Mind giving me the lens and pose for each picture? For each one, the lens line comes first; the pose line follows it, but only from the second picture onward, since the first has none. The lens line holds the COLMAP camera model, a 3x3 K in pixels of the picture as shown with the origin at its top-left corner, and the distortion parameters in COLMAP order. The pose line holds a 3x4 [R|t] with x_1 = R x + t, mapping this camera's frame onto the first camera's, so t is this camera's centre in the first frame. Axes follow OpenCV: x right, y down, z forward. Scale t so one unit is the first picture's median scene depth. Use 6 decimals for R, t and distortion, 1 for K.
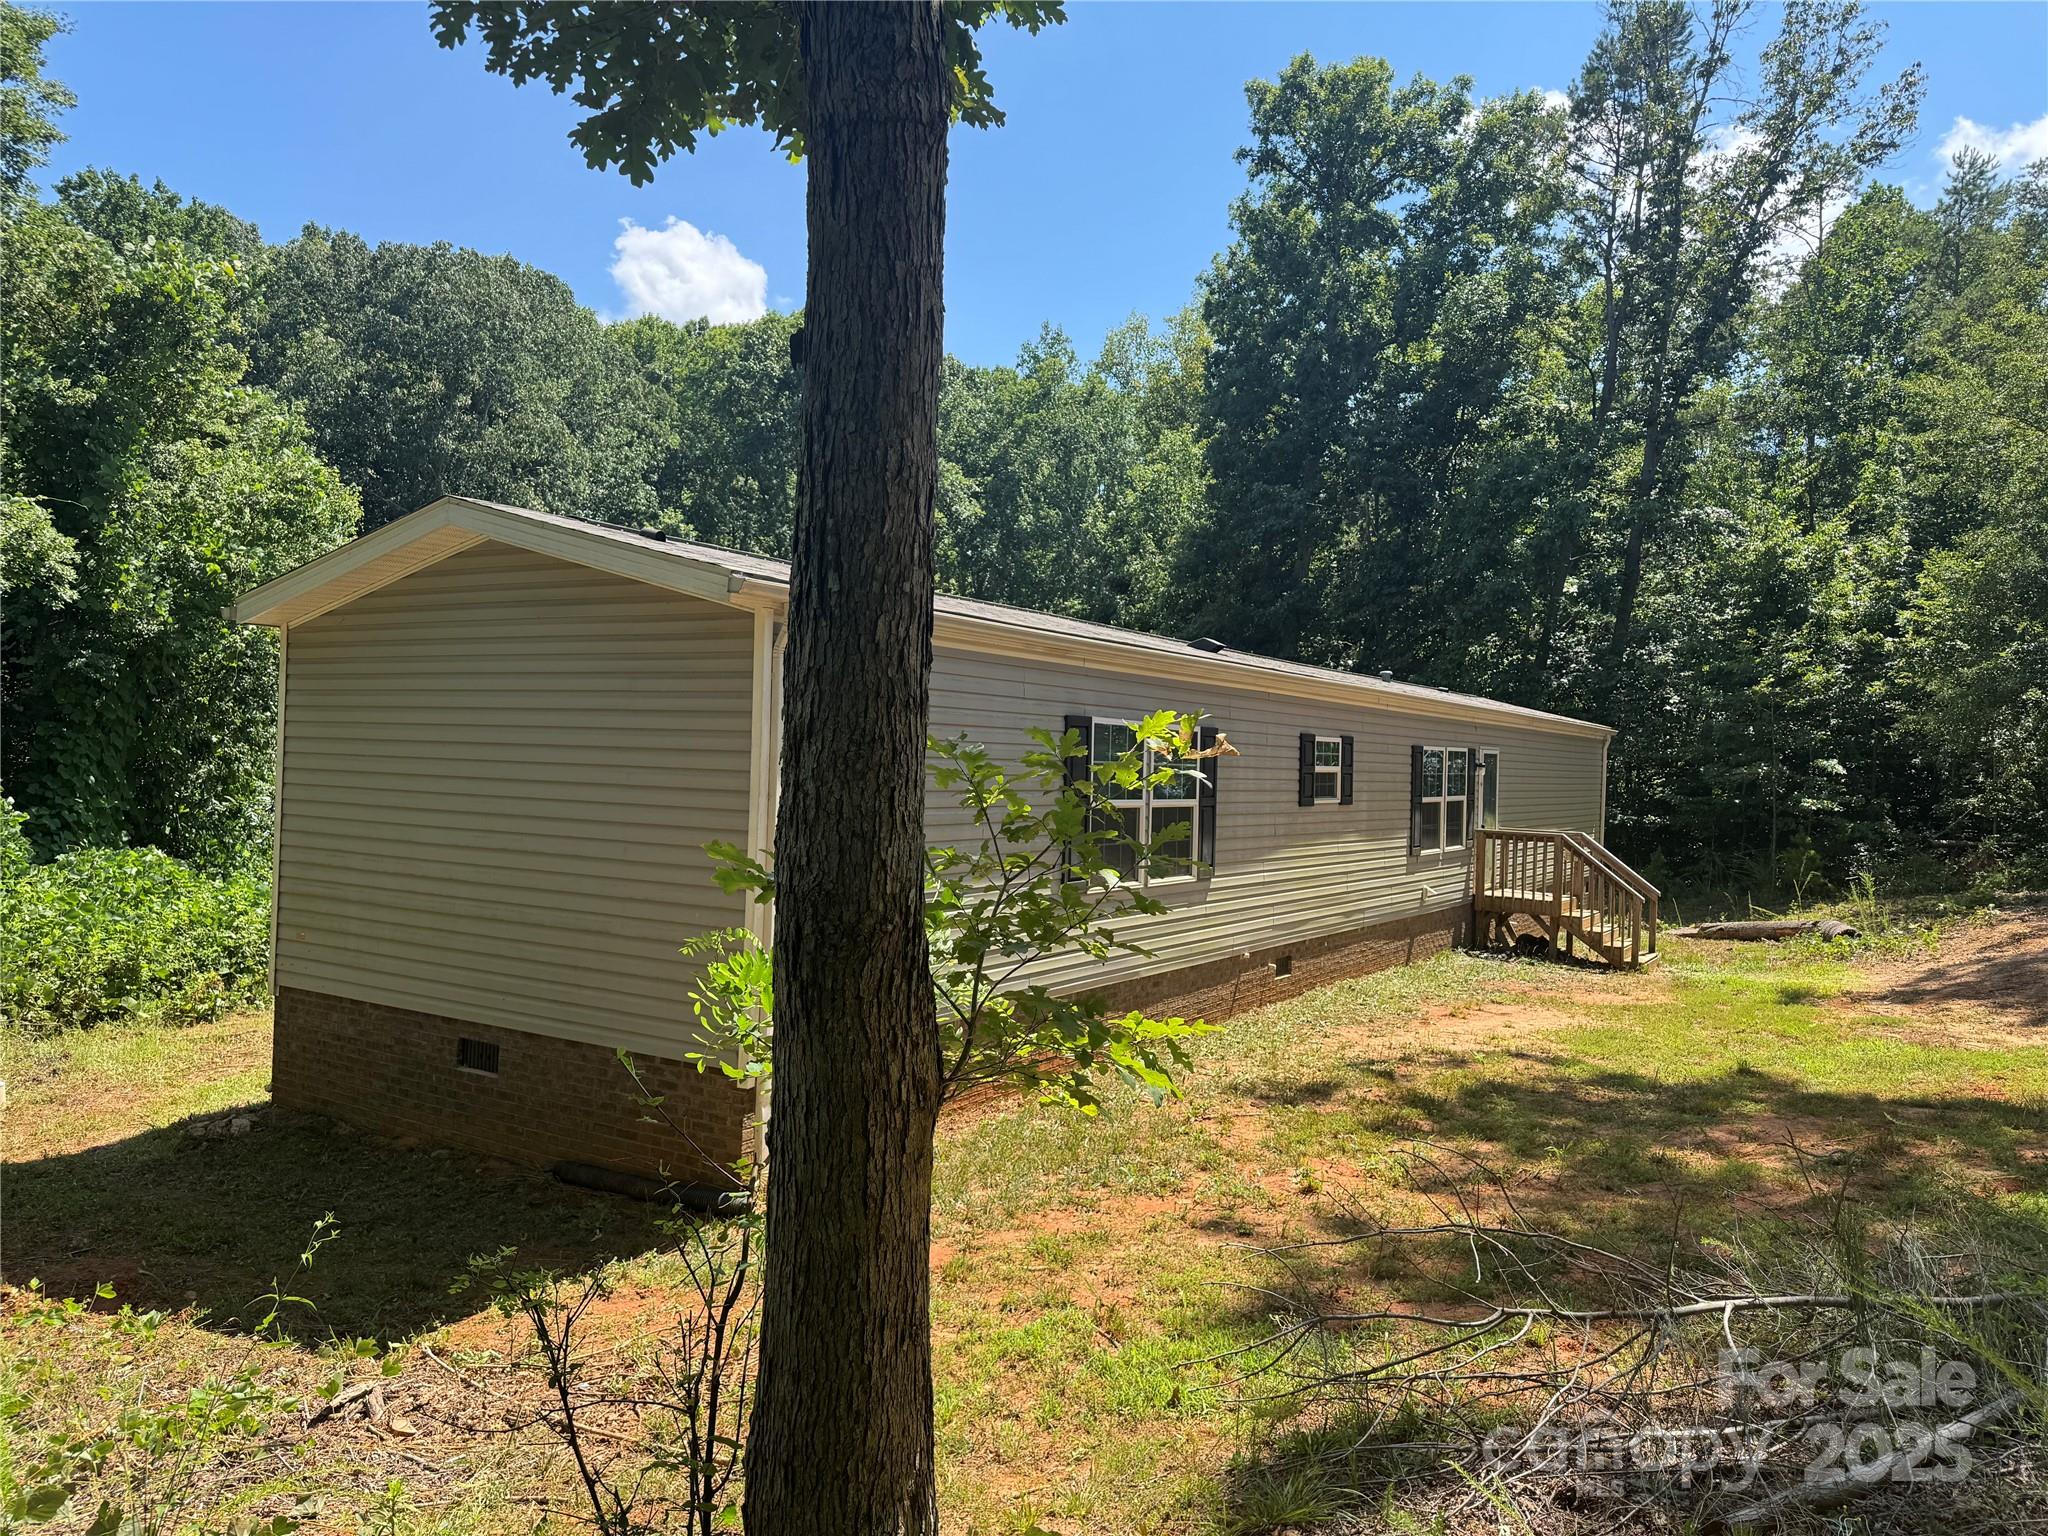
lens RADIAL K [[1431.9, 0, 1024.9], [0, 1431.9, 770.4], [0, 0, 1]] dist [0.056067, -0.074350]
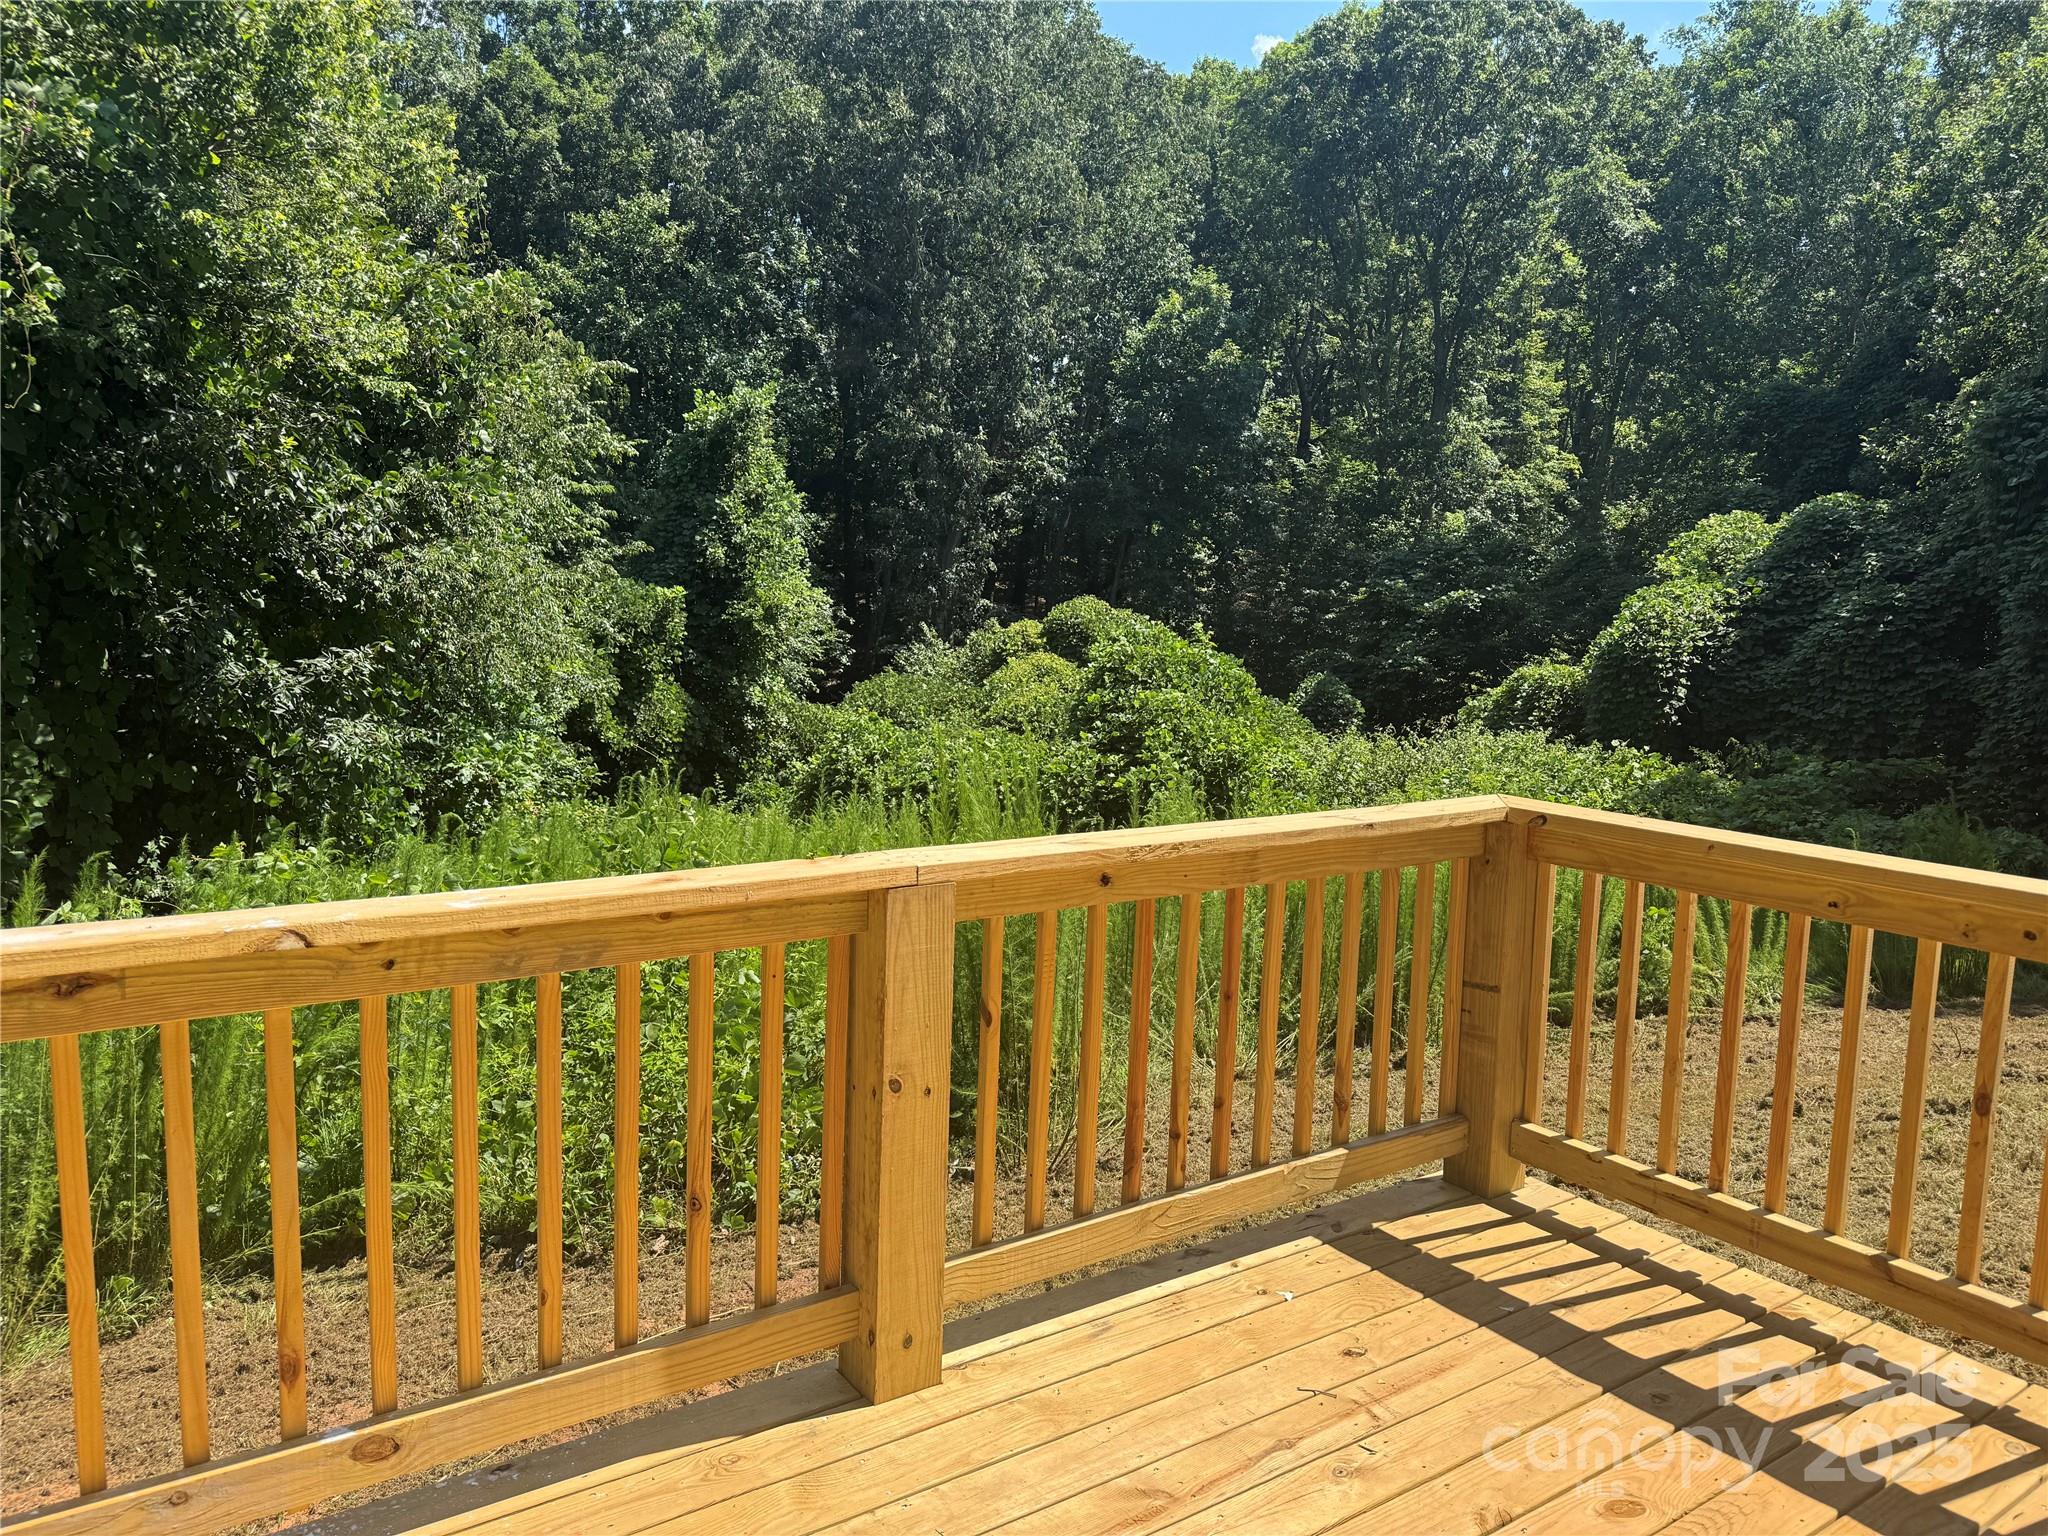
lens RADIAL K [[1431.9, 0, 1032.6], [0, 1431.9, 789.7], [0, 0, 1]] dist [0.056067, -0.074350]
pose [[0.925052, 0.045070, -0.377157, -0.032835], [0.000776, 0.992709, 0.120532, -0.000297], [0.379840, -0.111791, 0.918273, 0.243264]]
